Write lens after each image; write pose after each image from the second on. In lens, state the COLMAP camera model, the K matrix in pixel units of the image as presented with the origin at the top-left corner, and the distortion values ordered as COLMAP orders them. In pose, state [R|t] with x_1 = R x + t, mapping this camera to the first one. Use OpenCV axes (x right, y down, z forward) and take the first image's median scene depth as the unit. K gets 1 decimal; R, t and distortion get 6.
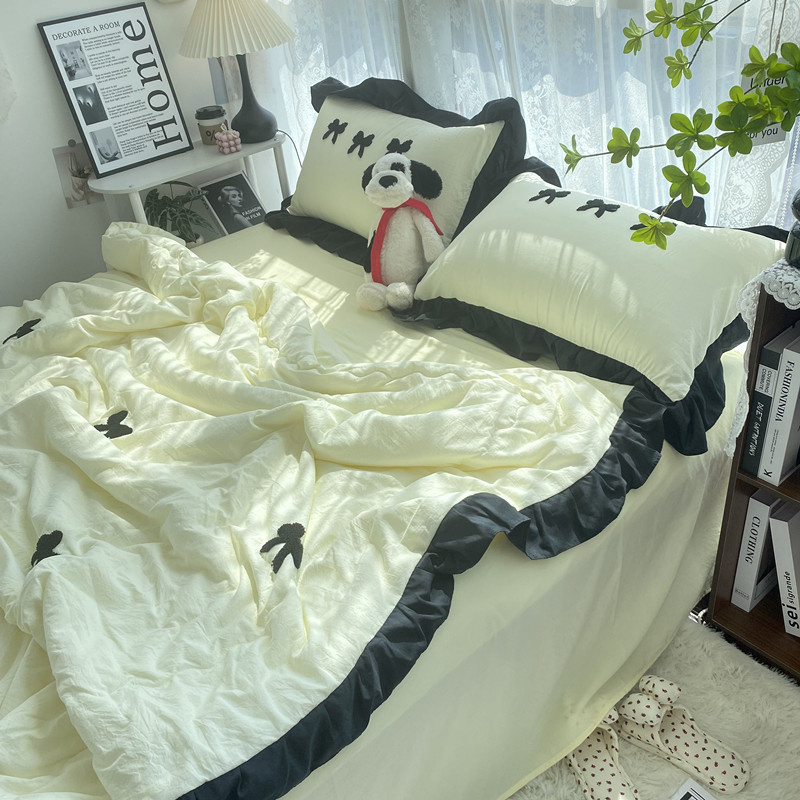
lens RADIAL K [[814.6, 0, 398.4], [0, 814.6, 406.1], [0, 0, 1]] dist [0.015126, 0.000000]
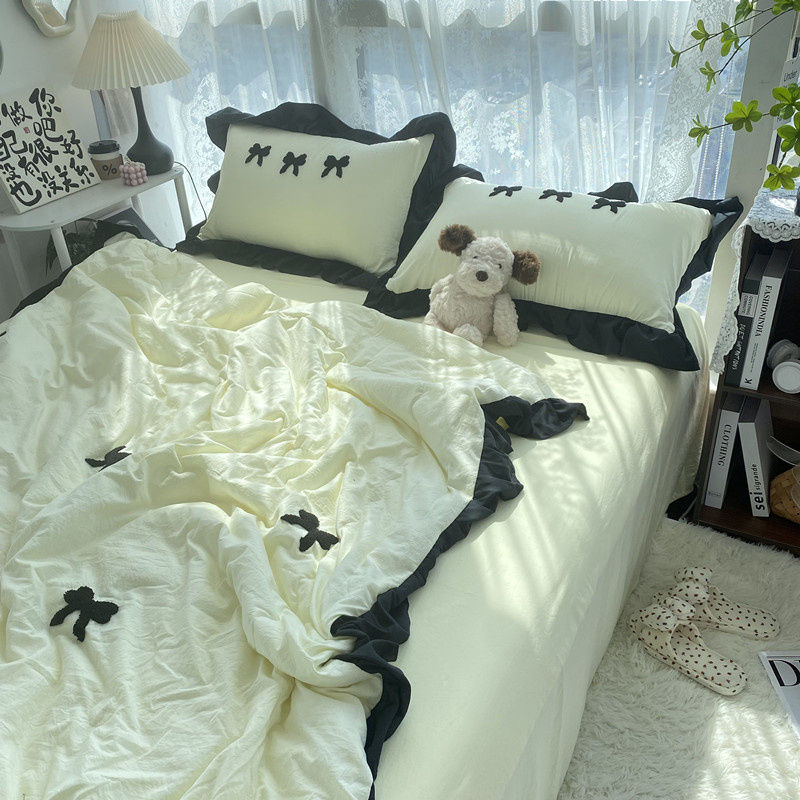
lens RADIAL K [[814.6, 0, 400.3], [0, 814.6, 410.8], [0, 0, 1]] dist [0.015126, 0.000000]
pose [[0.934197, -0.148712, 0.324285, -0.347897], [0.167107, 0.985498, -0.029465, 0.054853], [-0.315201, 0.081716, 0.945500, -0.018908]]
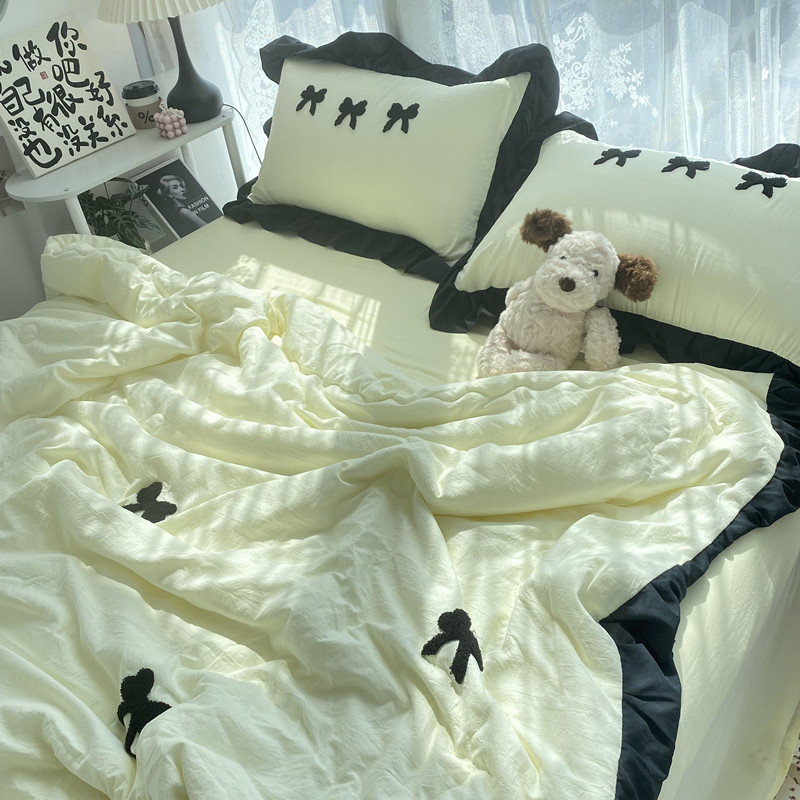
lens RADIAL K [[843.9, 0, 394.2], [0, 843.9, 414.7], [0, 0, 1]] dist [0.006242, 0.000000]
pose [[0.981362, -0.131983, 0.139674, -0.186222], [0.125450, 0.990595, 0.054630, -0.064113], [-0.145570, -0.036089, 0.988689, 0.142239]]
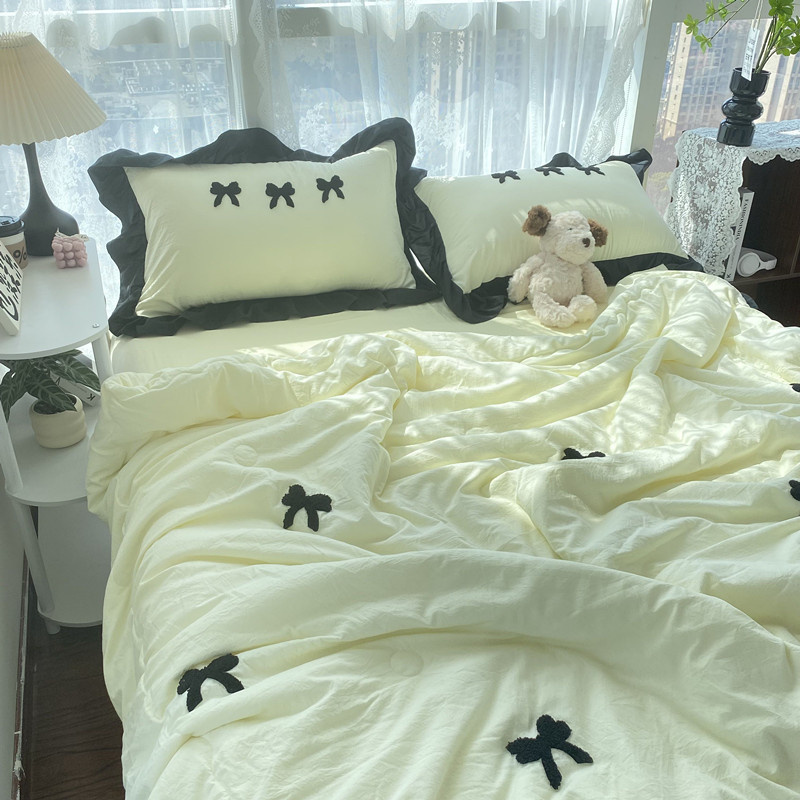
lens RADIAL K [[843.9, 0, 401.2], [0, 843.9, 405.8], [0, 0, 1]] dist [0.006242, 0.000000]
pose [[0.349184, -0.395068, 0.849701, -1.024142], [0.491190, 0.849386, 0.193068, -0.267946], [-0.797999, 0.349948, 0.490646, 0.575461]]
